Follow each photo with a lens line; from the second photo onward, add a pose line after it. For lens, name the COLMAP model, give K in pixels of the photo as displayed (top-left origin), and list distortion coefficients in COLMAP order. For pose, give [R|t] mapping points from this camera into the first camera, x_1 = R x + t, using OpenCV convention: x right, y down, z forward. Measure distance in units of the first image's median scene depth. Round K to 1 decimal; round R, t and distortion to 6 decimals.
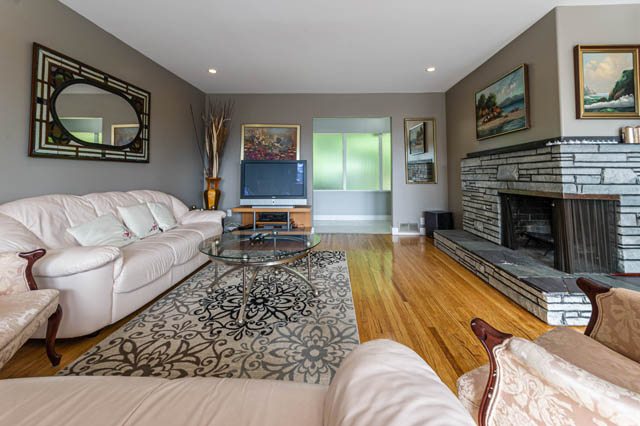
lens RADIAL K [[259.7, 0, 321.5], [0, 259.7, 164.8], [0, 0, 1]] dist [-0.000166, -0.000434]
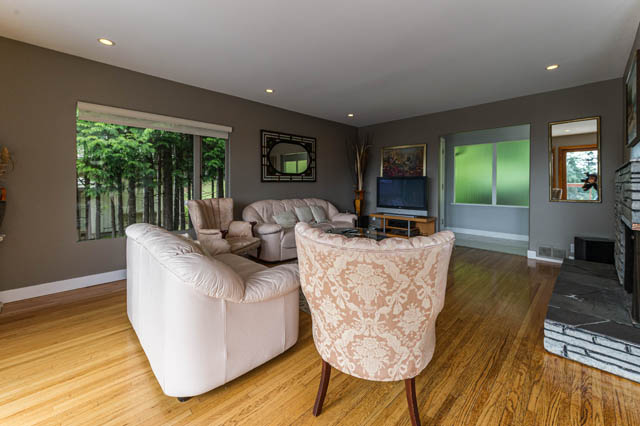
lens RADIAL K [[258.8, 0, 320.1], [0, 258.8, 186.7], [0, 0, 1]] dist [0.000022, -0.000088]
pose [[0.713513, 0.004965, -0.700624, 0.529245], [0.031797, 0.998715, 0.039460, -0.042337], [0.699920, -0.050433, 0.712439, -0.155698]]
